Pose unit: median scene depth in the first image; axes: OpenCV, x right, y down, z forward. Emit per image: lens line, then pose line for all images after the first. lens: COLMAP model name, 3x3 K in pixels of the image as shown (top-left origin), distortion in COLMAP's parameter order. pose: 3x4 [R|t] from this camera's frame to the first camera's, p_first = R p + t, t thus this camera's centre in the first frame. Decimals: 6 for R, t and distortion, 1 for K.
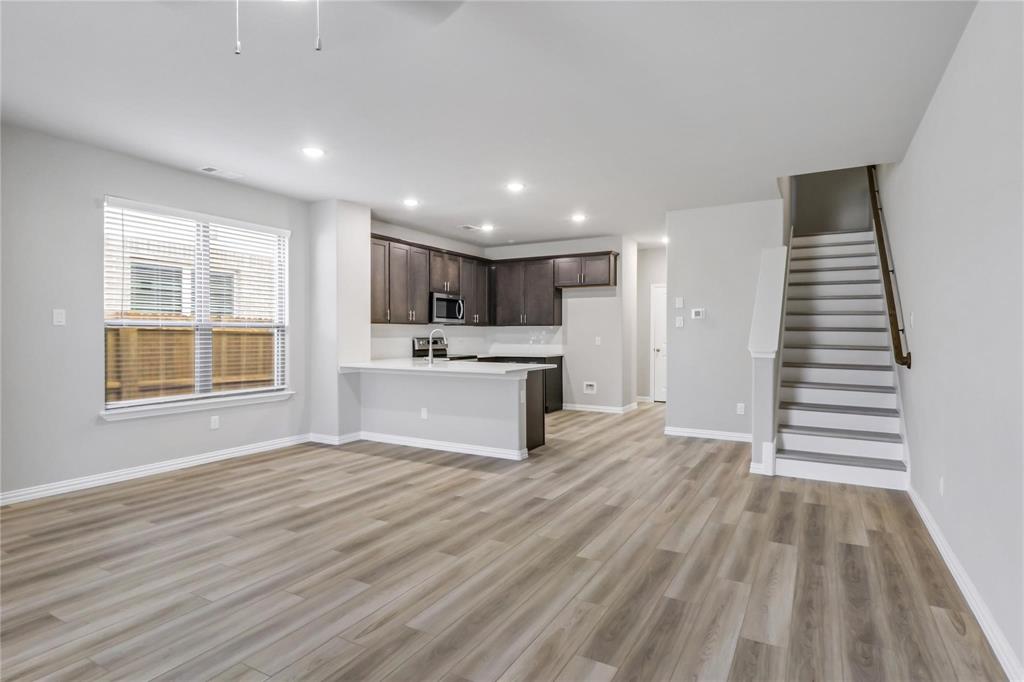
lens RADIAL K [[548.2, 0, 504.5], [0, 548.2, 330.2], [0, 0, 1]] dist [0.028113, -0.019675]
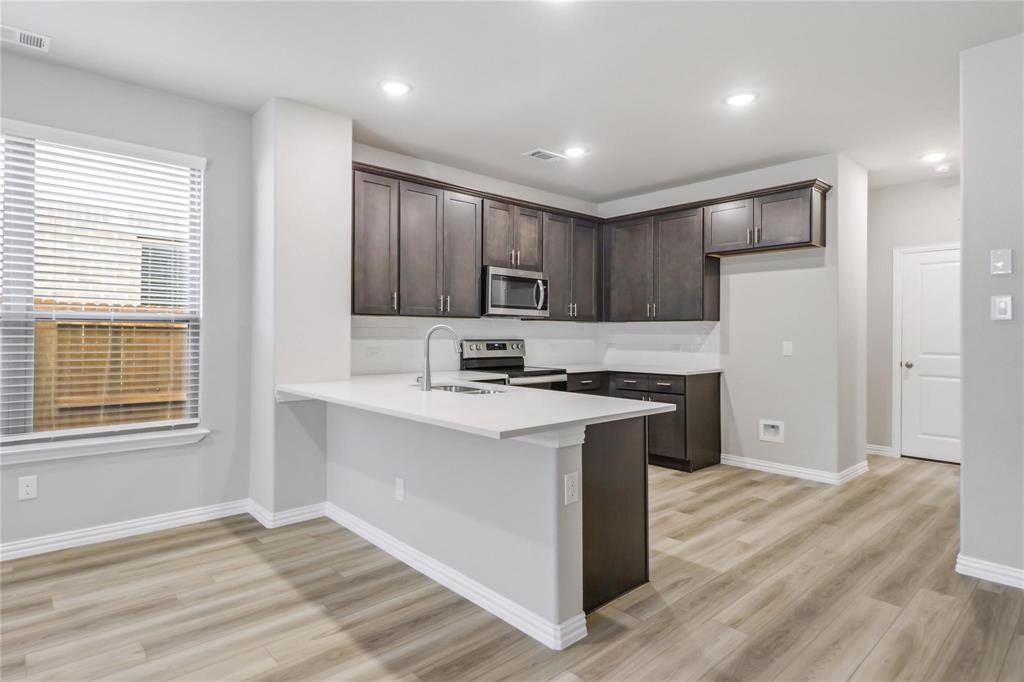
lens RADIAL K [[548.2, 0, 504.5], [0, 548.2, 330.2], [0, 0, 1]] dist [0.028113, -0.019675]
pose [[0.950121, 0.003609, -0.311861, 0.092373], [-0.003600, 0.999993, 0.000603, 0.002937], [0.311862, 0.000550, 0.950127, 0.486223]]
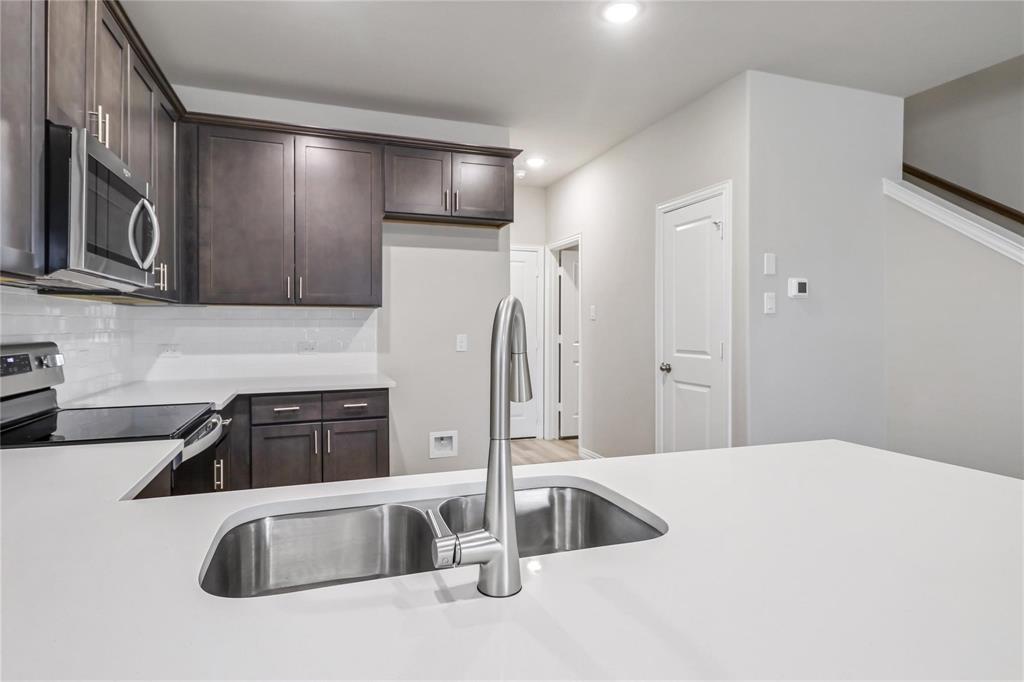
lens RADIAL K [[548.2, 0, 504.5], [0, 548.2, 330.2], [0, 0, 1]] dist [0.028113, -0.019675]
pose [[0.656259, -0.004916, 0.754520, -0.206034], [-0.004735, 0.999932, 0.010632, 0.005352], [-0.754521, -0.010550, 0.656191, 0.851759]]
